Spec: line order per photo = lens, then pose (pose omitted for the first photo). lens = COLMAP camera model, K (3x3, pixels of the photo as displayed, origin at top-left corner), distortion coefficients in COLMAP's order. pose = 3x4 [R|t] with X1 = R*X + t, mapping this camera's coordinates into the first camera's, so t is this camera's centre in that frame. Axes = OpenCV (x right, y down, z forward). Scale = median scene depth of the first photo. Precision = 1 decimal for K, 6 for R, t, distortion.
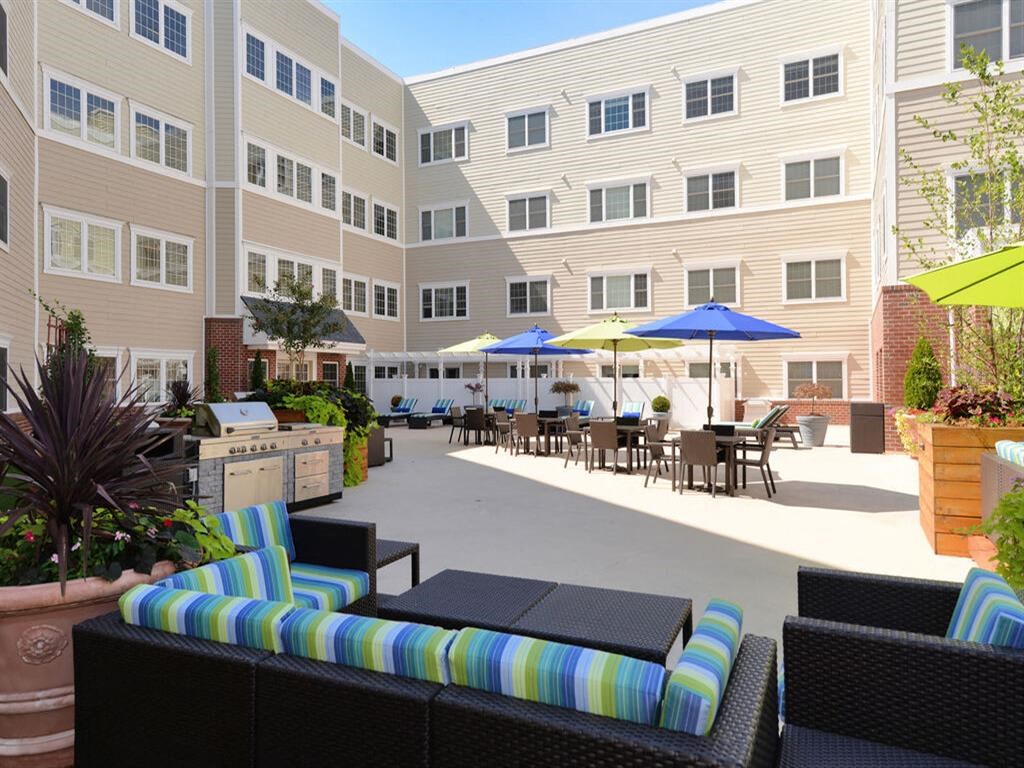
lens RADIAL K [[685.6, 0, 509.6], [0, 685.6, 359.1], [0, 0, 1]] dist [0.030949, 0.001076]
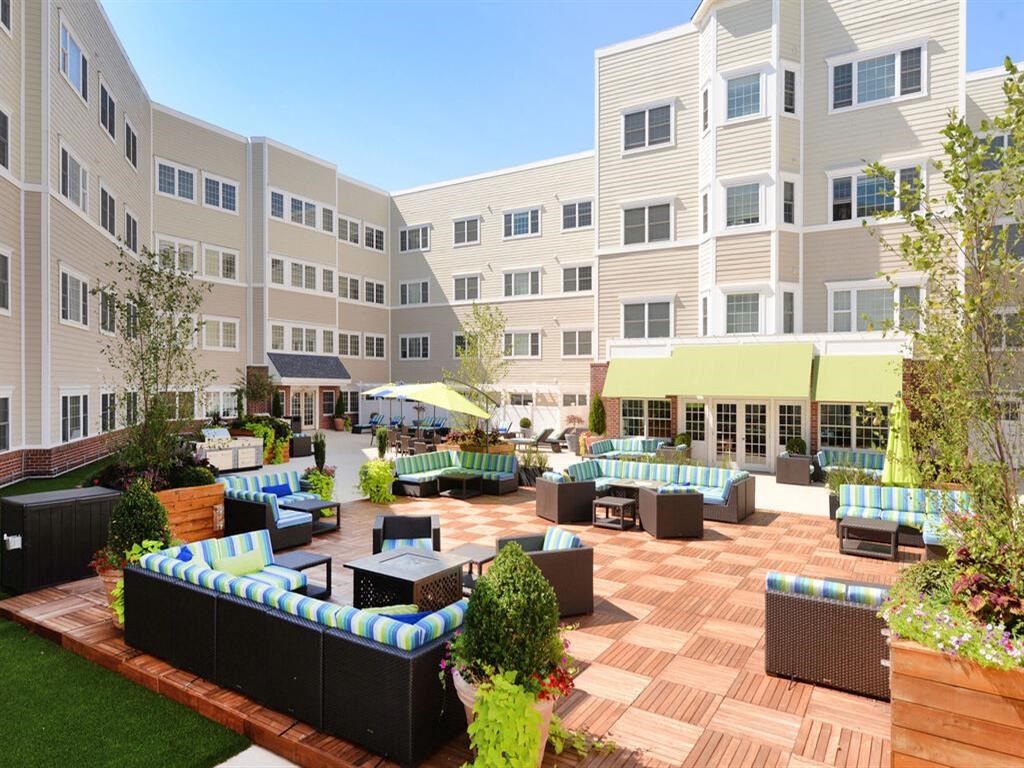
lens RADIAL K [[642.9, 0, 511.5], [0, 642.9, 388.1], [0, 0, 1]] dist [-0.004622, 0.000108]
pose [[0.994208, 0.013828, -0.106582, 0.282266], [-0.009801, 0.999221, 0.038215, -0.056375], [0.107027, -0.036949, 0.993569, -0.371282]]
